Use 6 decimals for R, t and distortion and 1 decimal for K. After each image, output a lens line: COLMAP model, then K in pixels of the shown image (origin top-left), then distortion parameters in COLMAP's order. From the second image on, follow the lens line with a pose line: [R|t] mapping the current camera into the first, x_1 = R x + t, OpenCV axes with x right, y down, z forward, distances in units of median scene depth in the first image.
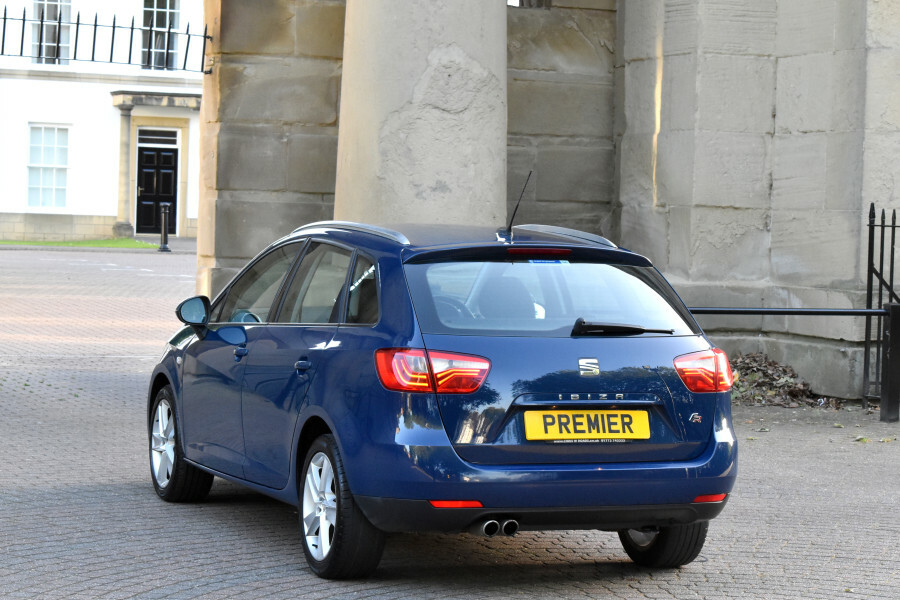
lens RADIAL K [[2474.6, 0, 451.1], [0, 2474.6, 299.5], [0, 0, 1]] dist [0.048173, 0.753082]
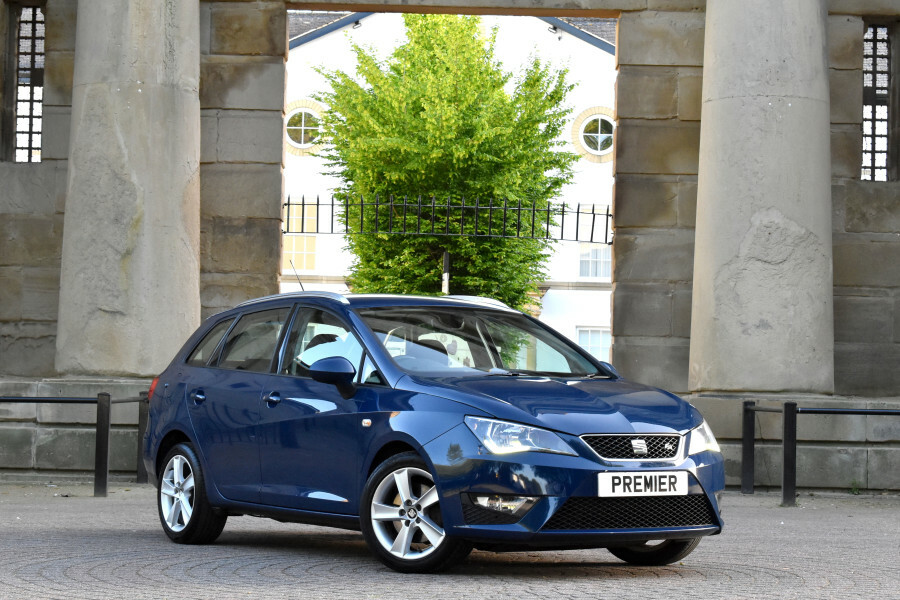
lens RADIAL K [[2226.8, 0, 424.8], [0, 2226.8, 296.2], [0, 0, 1]] dist [0.074979, -0.060515]
pose [[0.929734, -0.029369, -0.367058, 0.234551], [-0.007731, 0.995038, -0.099197, 0.048750], [0.368150, 0.095065, 0.924894, -0.073690]]
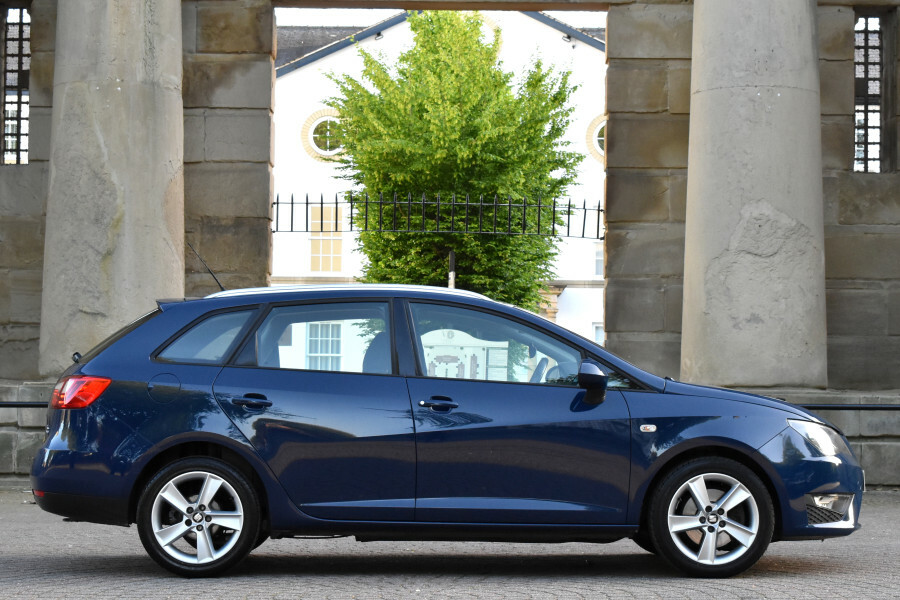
lens RADIAL K [[2073.8, 0, 451.8], [0, 2073.8, 304.4], [0, 0, 1]] dist [0.022126, 0.167370]
pose [[0.926842, -0.038995, -0.373421, 0.226034], [0.003377, 0.995417, -0.095567, 0.041386], [0.375436, 0.087314, 0.922726, 0.018049]]
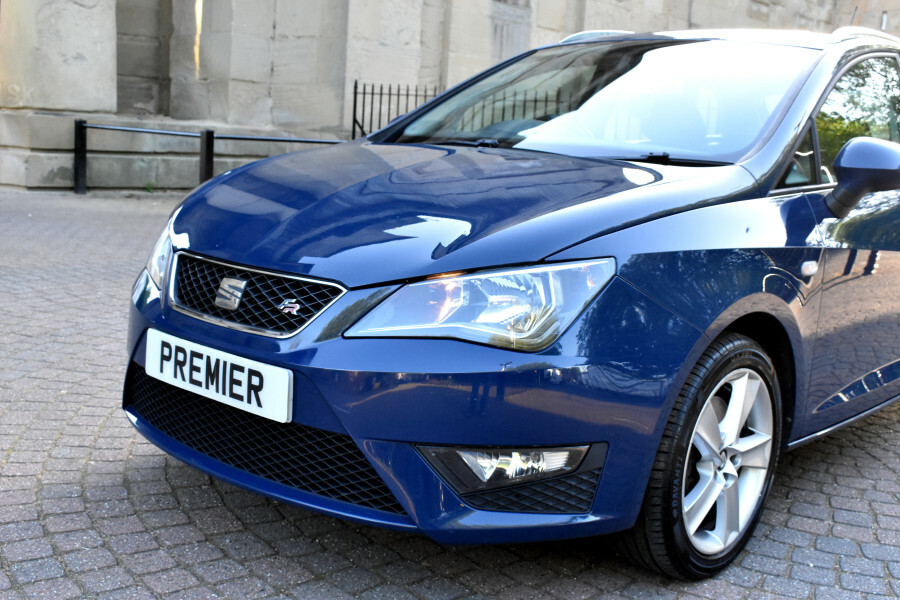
lens RADIAL K [[1040.4, 0, 434.4], [0, 1040.4, 298.2], [0, 0, 1]] dist [-0.040819, -0.003176]
pose [[0.886795, -0.045690, 0.459899, -0.104983], [-0.017392, 0.991097, 0.132001, 0.013080], [-0.461836, -0.125056, 0.878105, 0.314389]]
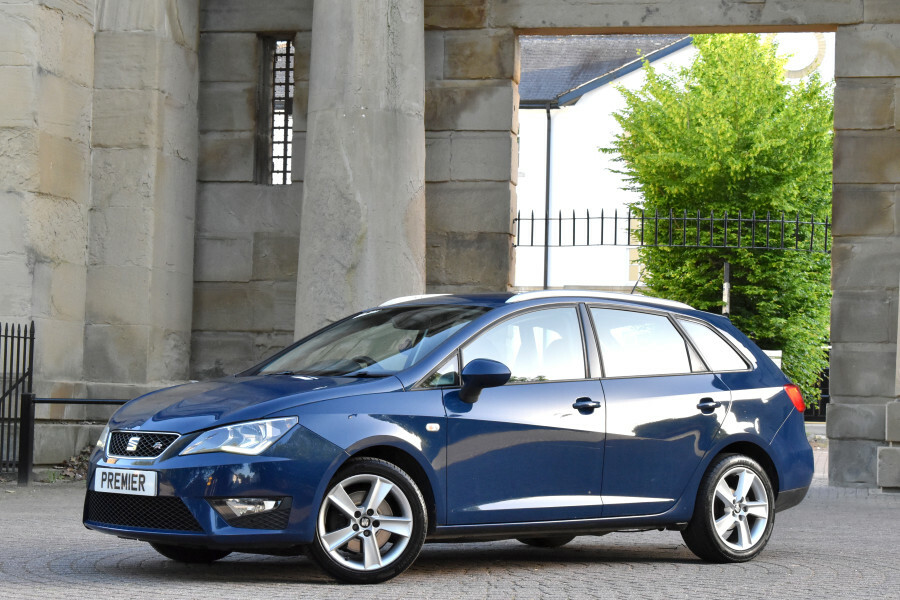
lens RADIAL K [[2136.0, 0, 430.2], [0, 2136.0, 301.7], [0, 0, 1]] dist [0.068413, 0.008340]
pose [[0.842500, -0.038719, -0.537304, 0.332925], [-0.017639, 0.994896, -0.099352, 0.049222], [0.538408, 0.093182, 0.837517, -0.037072]]
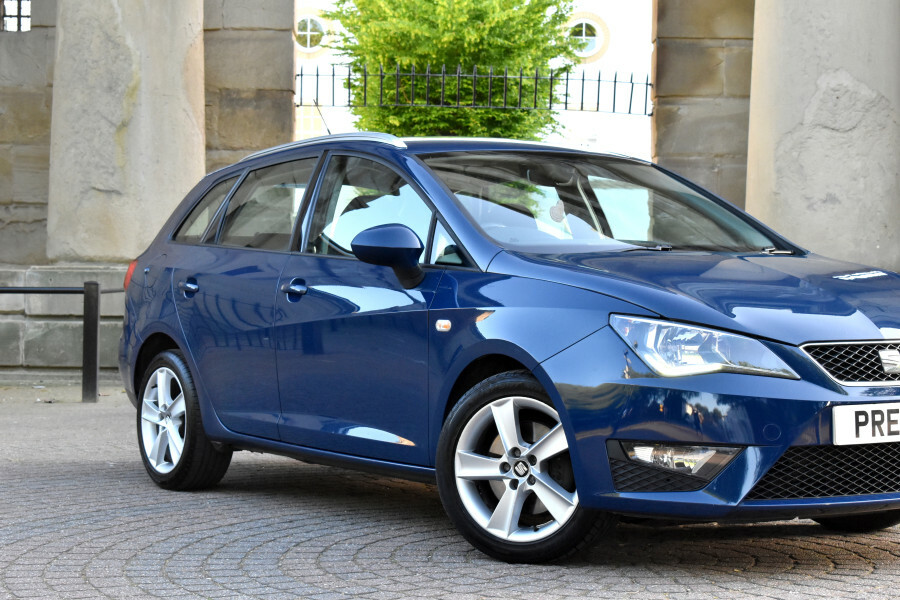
lens RADIAL K [[1877.0, 0, 451.3], [0, 1877.0, 304.2], [0, 0, 1]] dist [0.035360, 0.161303]
pose [[0.937263, -0.017352, -0.348190, 0.122909], [0.002858, 0.999109, -0.042098, 0.034532], [0.348610, 0.038461, 0.936478, 0.154832]]
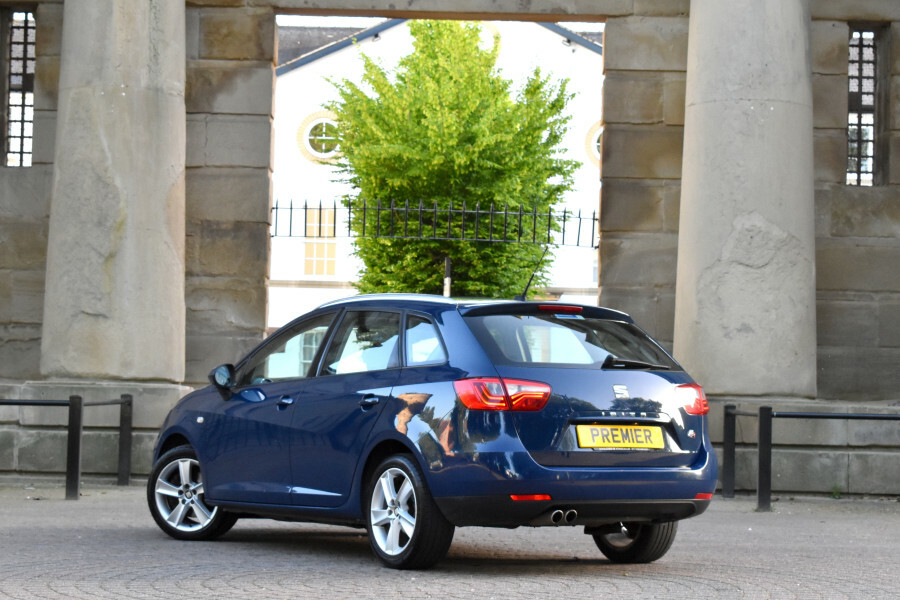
lens RADIAL K [[2133.2, 0, 436.1], [0, 2133.2, 294.2], [0, 0, 1]] dist [0.046703, 0.114230]
pose [[0.925460, -0.029451, -0.377700, 0.242422], [-0.010361, 0.994633, -0.102942, 0.045621], [0.378704, 0.099181, 0.920188, -0.023780]]
